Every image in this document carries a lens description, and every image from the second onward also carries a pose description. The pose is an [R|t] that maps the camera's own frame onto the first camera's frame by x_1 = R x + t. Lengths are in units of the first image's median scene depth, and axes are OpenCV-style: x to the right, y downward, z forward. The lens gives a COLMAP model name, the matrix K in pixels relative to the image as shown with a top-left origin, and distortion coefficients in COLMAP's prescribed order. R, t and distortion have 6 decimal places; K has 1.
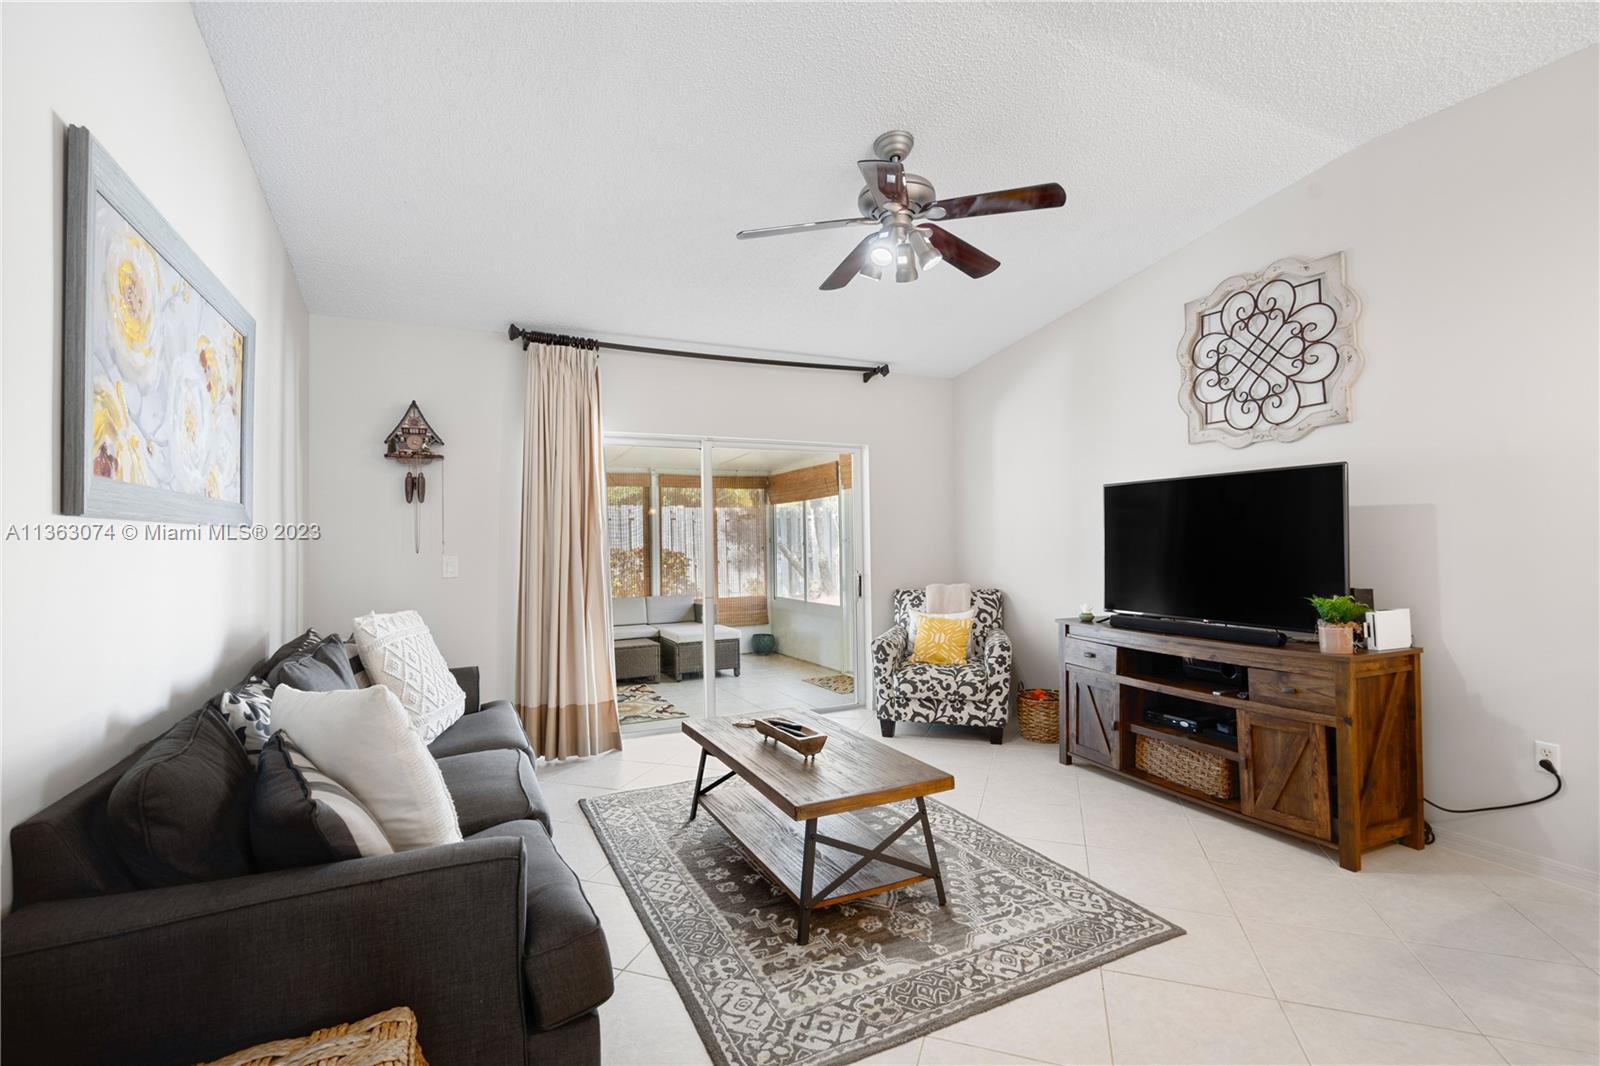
lens RADIAL K [[726.0, 0, 790.7], [0, 726.0, 536.1], [0, 0, 1]] dist [-0.001343, 0.000538]
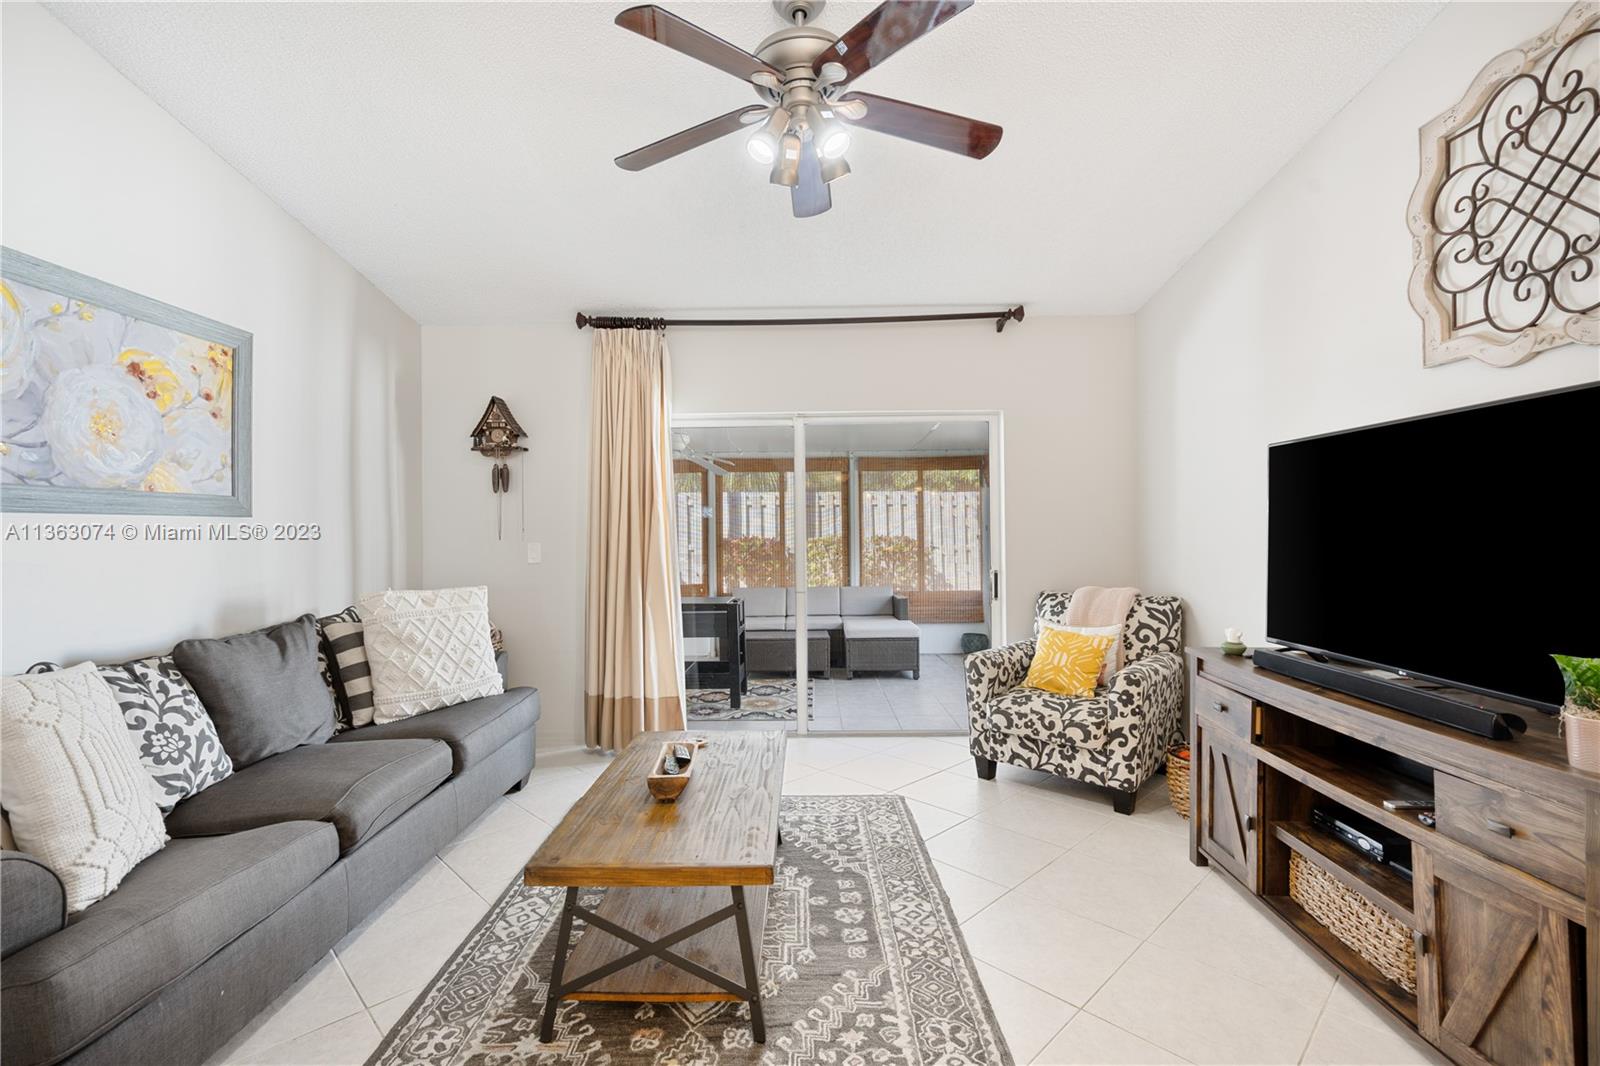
lens RADIAL K [[726.0, 0, 789.7], [0, 726.0, 534.3], [0, 0, 1]] dist [-0.001343, 0.000538]
pose [[0.894315, 0.007353, -0.447378, 0.346570], [0.000019, 0.999864, 0.016472, -0.001962], [0.447438, -0.014739, 0.894193, 0.240185]]
